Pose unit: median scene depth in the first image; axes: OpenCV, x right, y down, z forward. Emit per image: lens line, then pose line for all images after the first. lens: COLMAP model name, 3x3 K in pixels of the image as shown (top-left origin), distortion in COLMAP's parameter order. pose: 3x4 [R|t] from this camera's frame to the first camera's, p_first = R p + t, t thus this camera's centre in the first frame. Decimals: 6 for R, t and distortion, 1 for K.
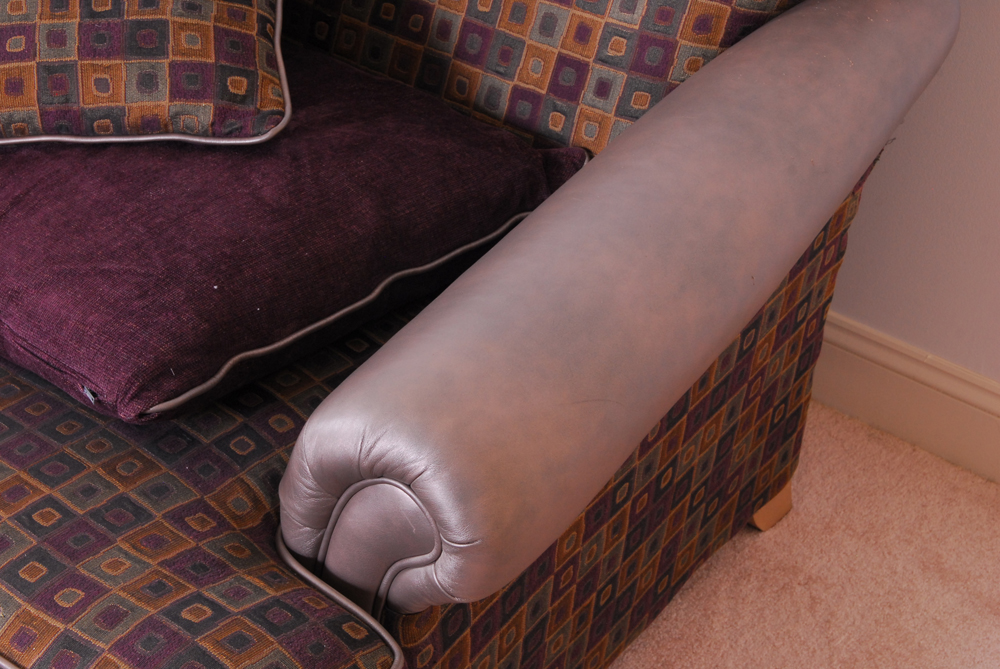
lens RADIAL K [[1963.2, 0, 497.7], [0, 1963.2, 339.1], [0, 0, 1]] dist [0.044122, 0.000000]
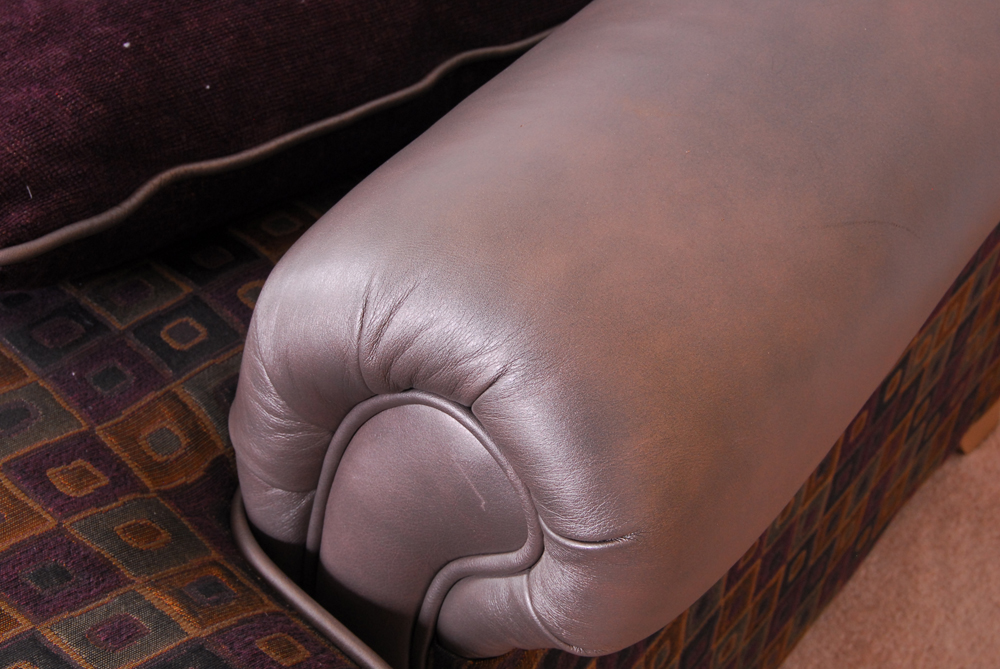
lens RADIAL K [[1478.6, 0, 503.7], [0, 1478.6, 333.6], [0, 0, 1]] dist [-0.065715, 0.000000]
pose [[0.998401, -0.009031, -0.055794, -0.016408], [0.011014, 0.999315, 0.035331, 0.041277], [0.055437, -0.035889, 0.997817, 0.600161]]
